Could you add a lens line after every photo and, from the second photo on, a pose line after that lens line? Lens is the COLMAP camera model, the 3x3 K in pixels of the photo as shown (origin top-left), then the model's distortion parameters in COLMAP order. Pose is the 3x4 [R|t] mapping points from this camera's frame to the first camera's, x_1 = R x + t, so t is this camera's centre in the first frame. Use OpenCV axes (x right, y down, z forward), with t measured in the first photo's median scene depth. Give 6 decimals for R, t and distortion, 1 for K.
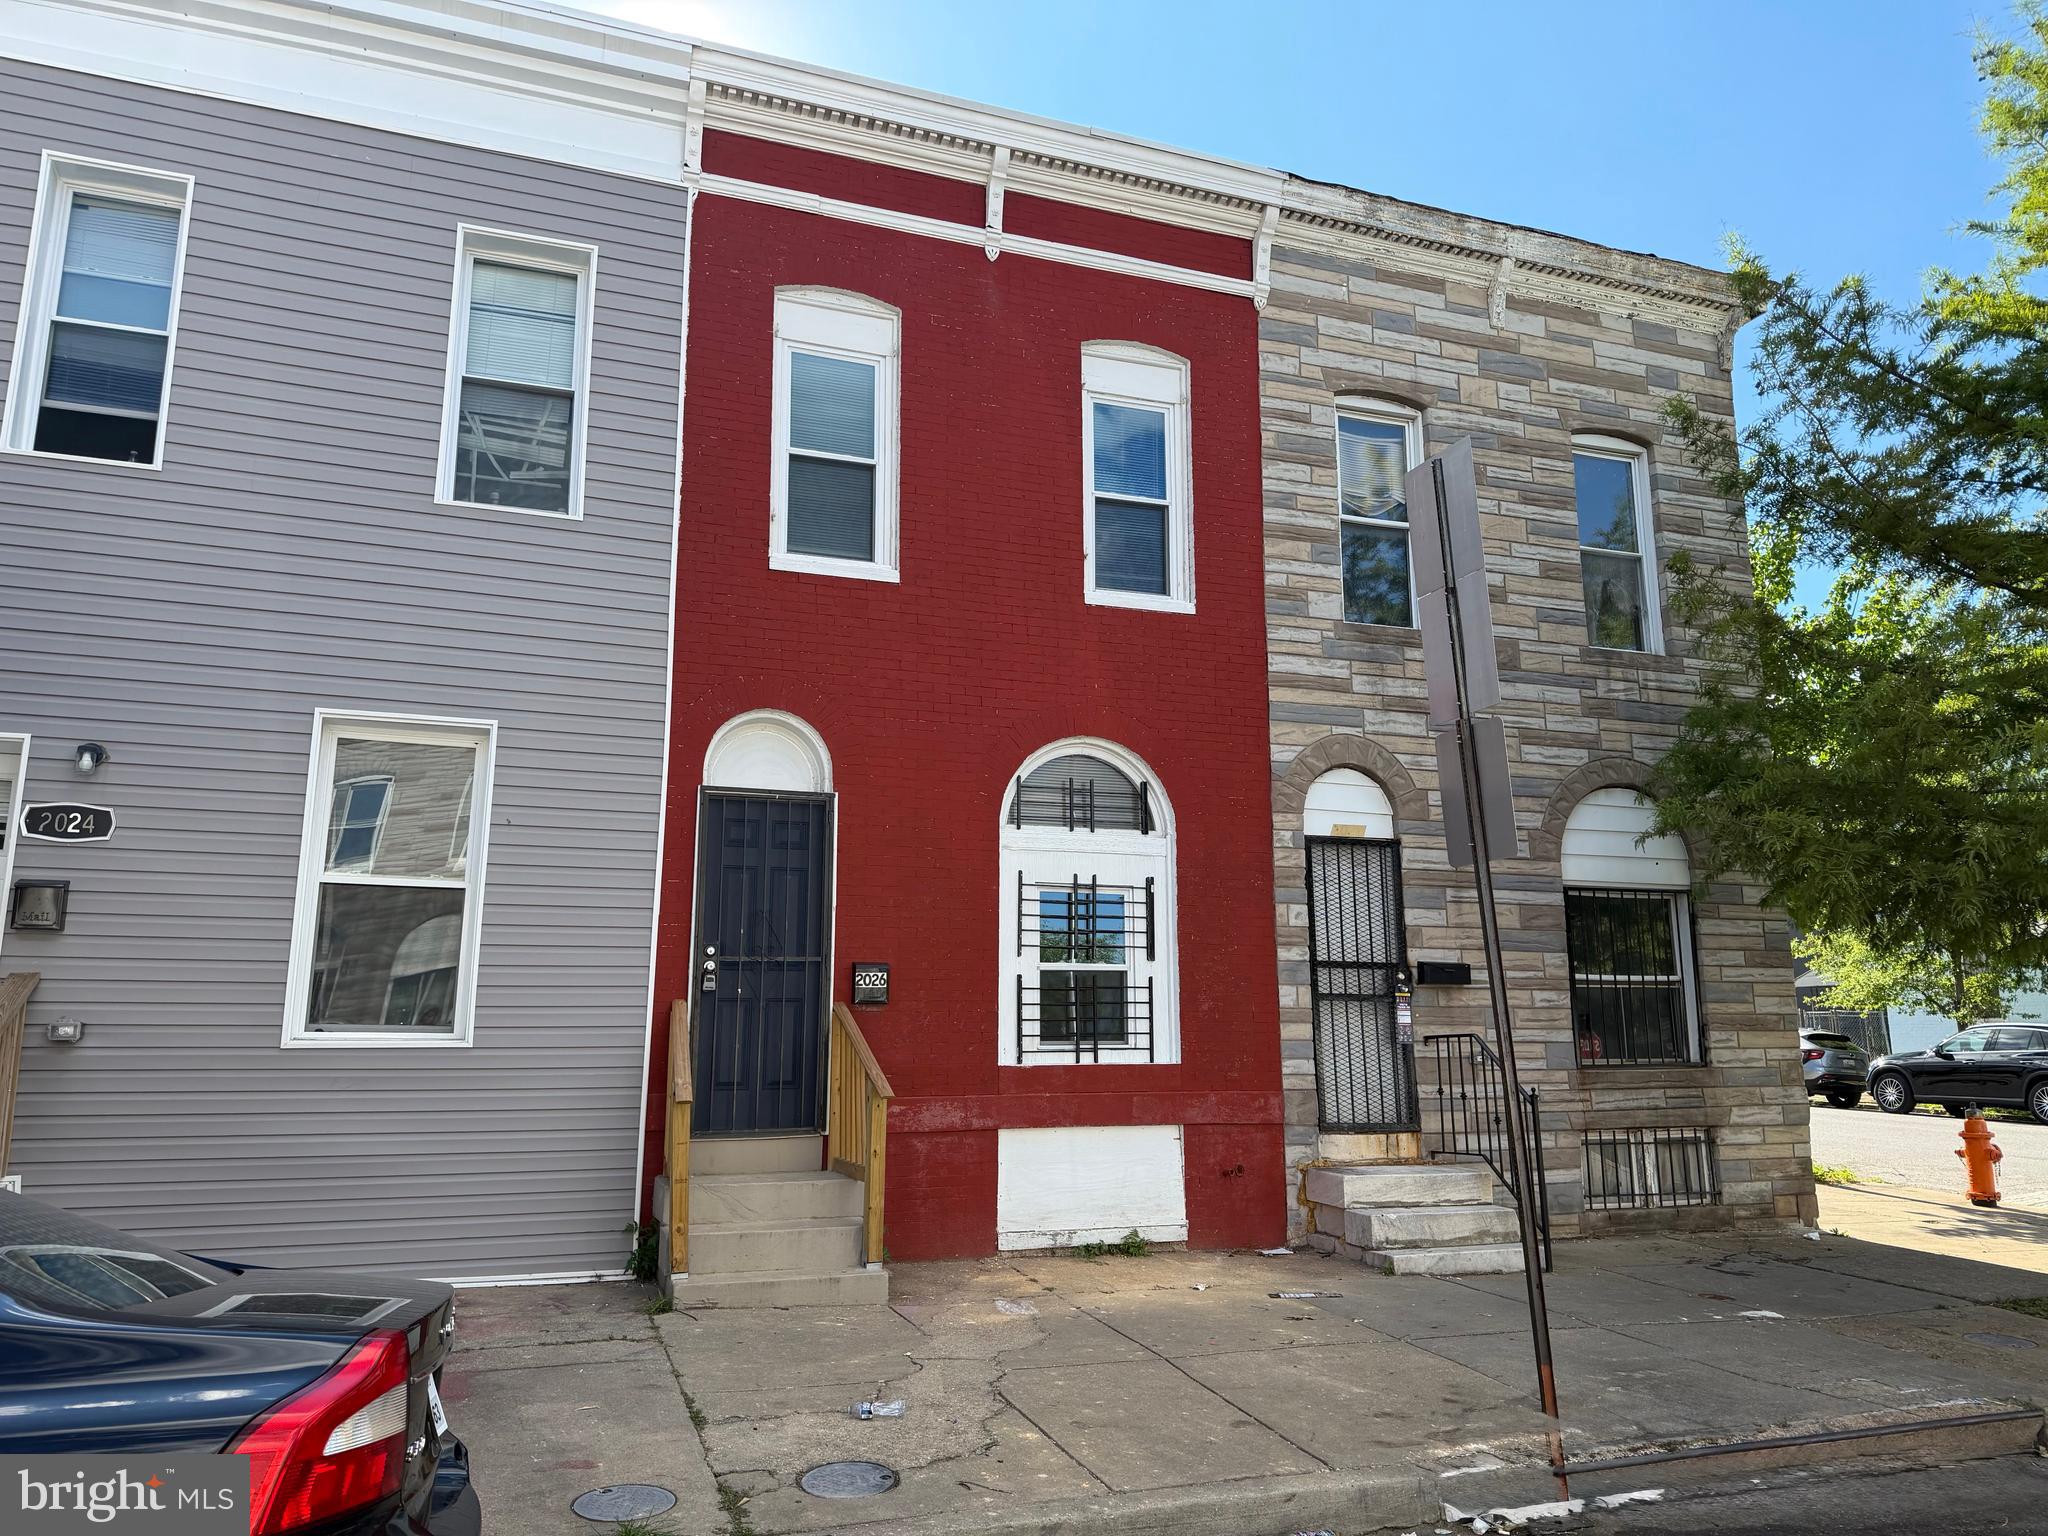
lens RADIAL K [[1413.3, 0, 1020.0], [0, 1413.3, 779.8], [0, 0, 1]] dist [0.162302, -0.247103]
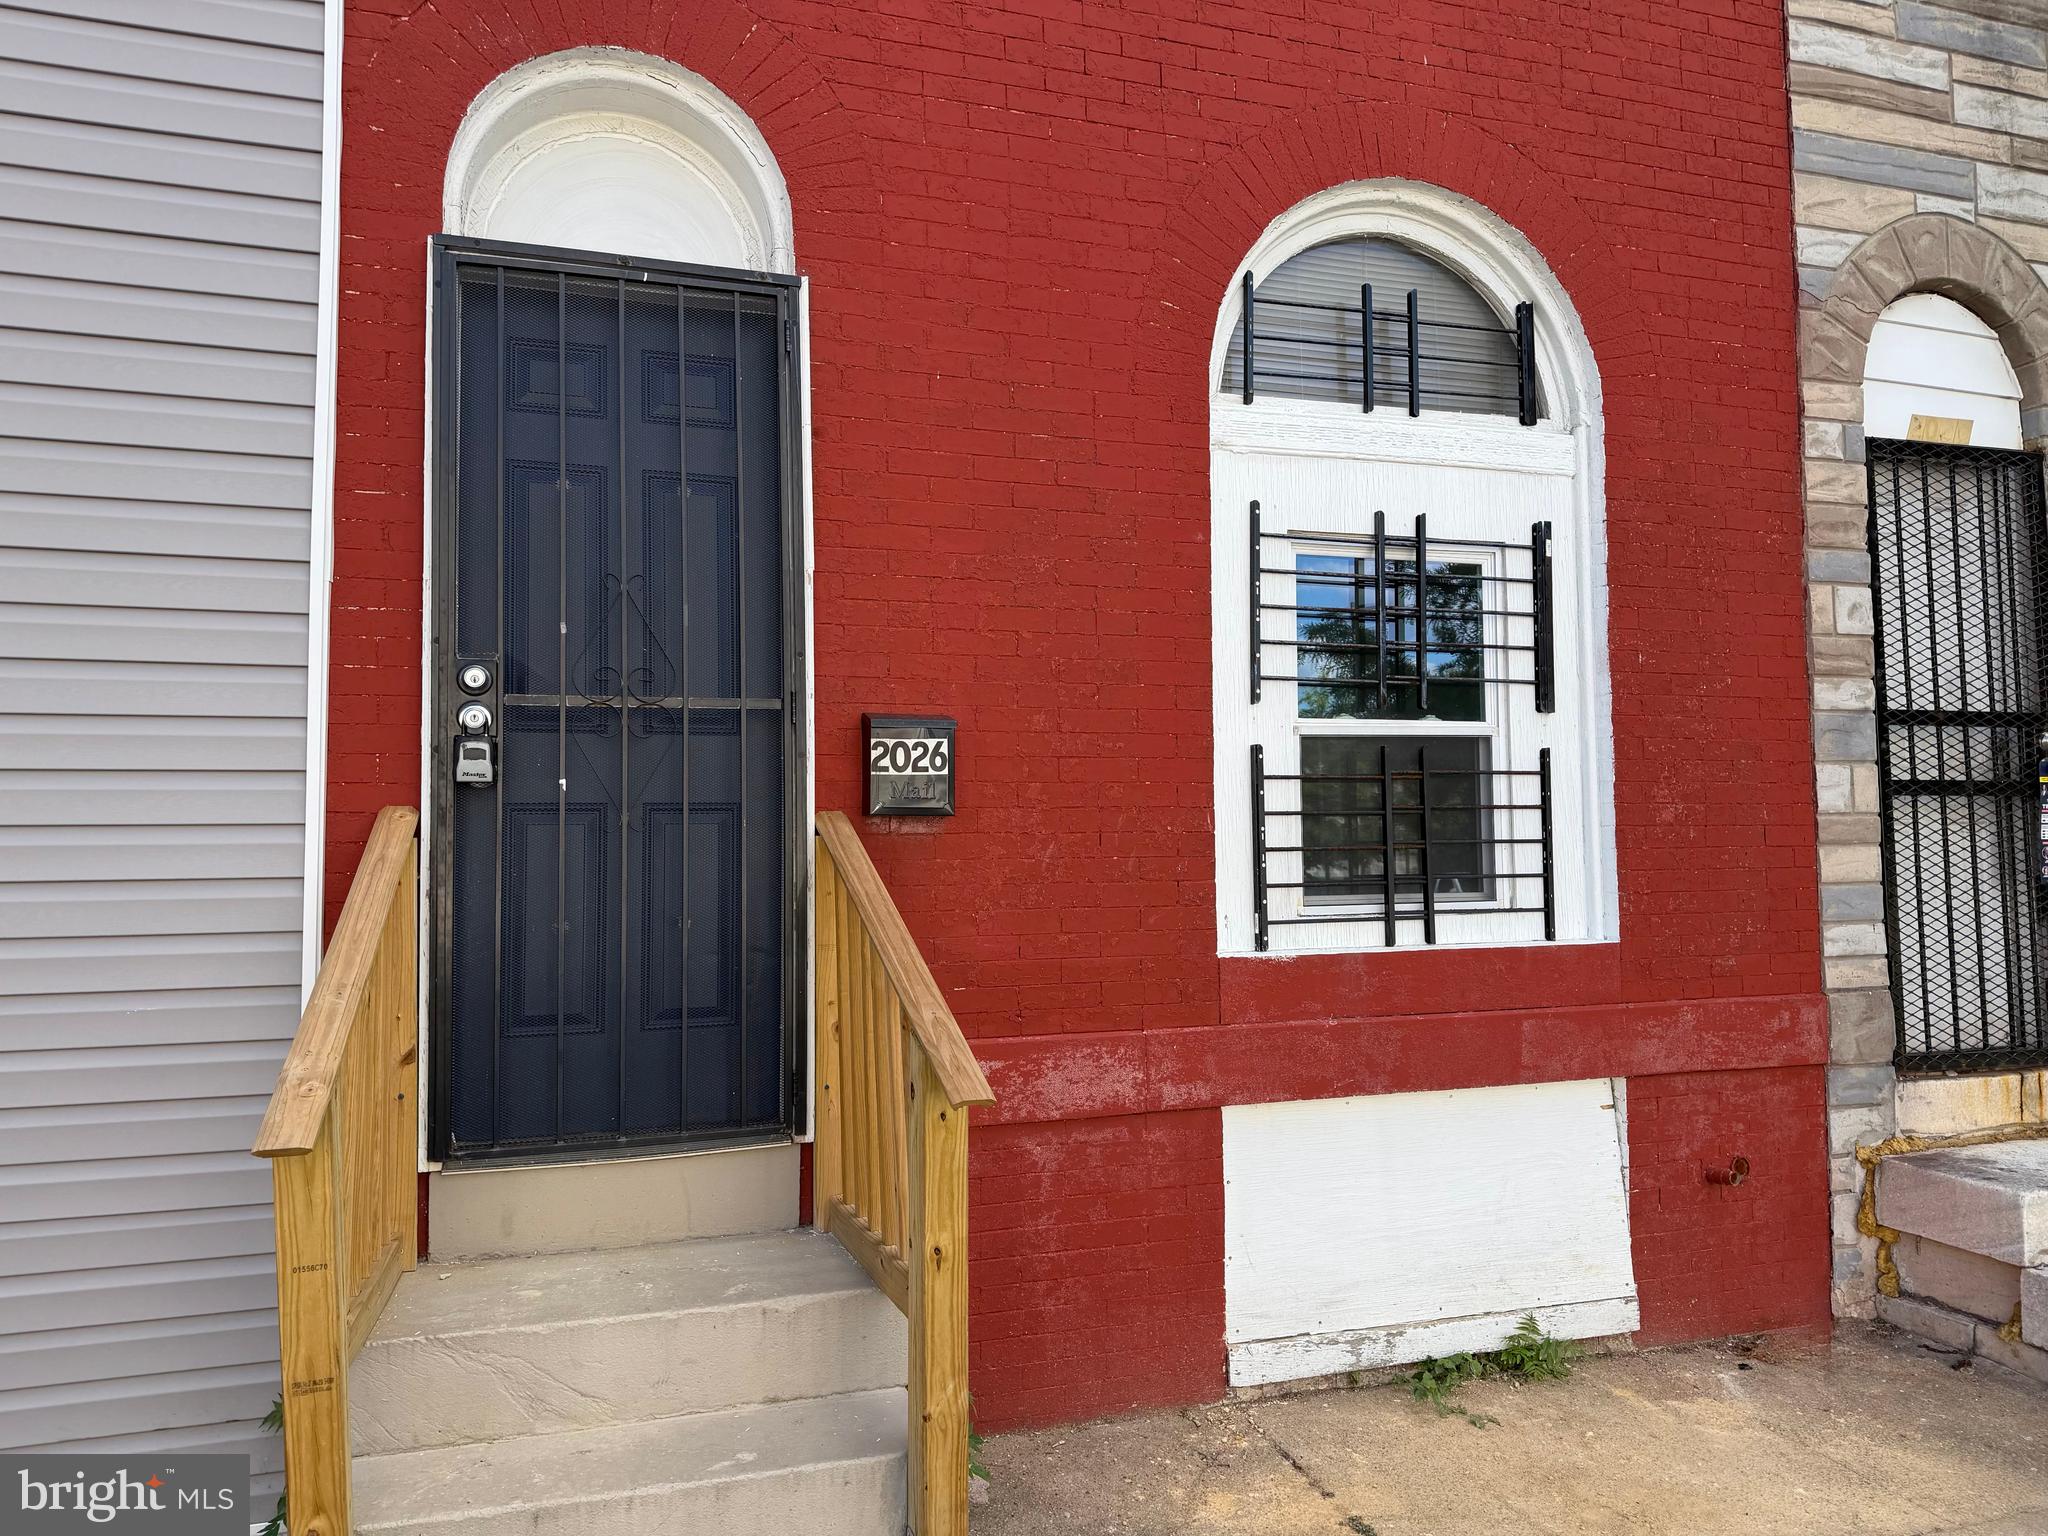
lens RADIAL K [[1425.5, 0, 1024.1], [0, 1425.5, 785.2], [0, 0, 1]] dist [0.089934, -0.128954]
pose [[0.999590, -0.013134, -0.025435, -0.057519], [0.016388, 0.991081, 0.132247, 0.088674], [0.023472, -0.132609, 0.990890, 0.555072]]
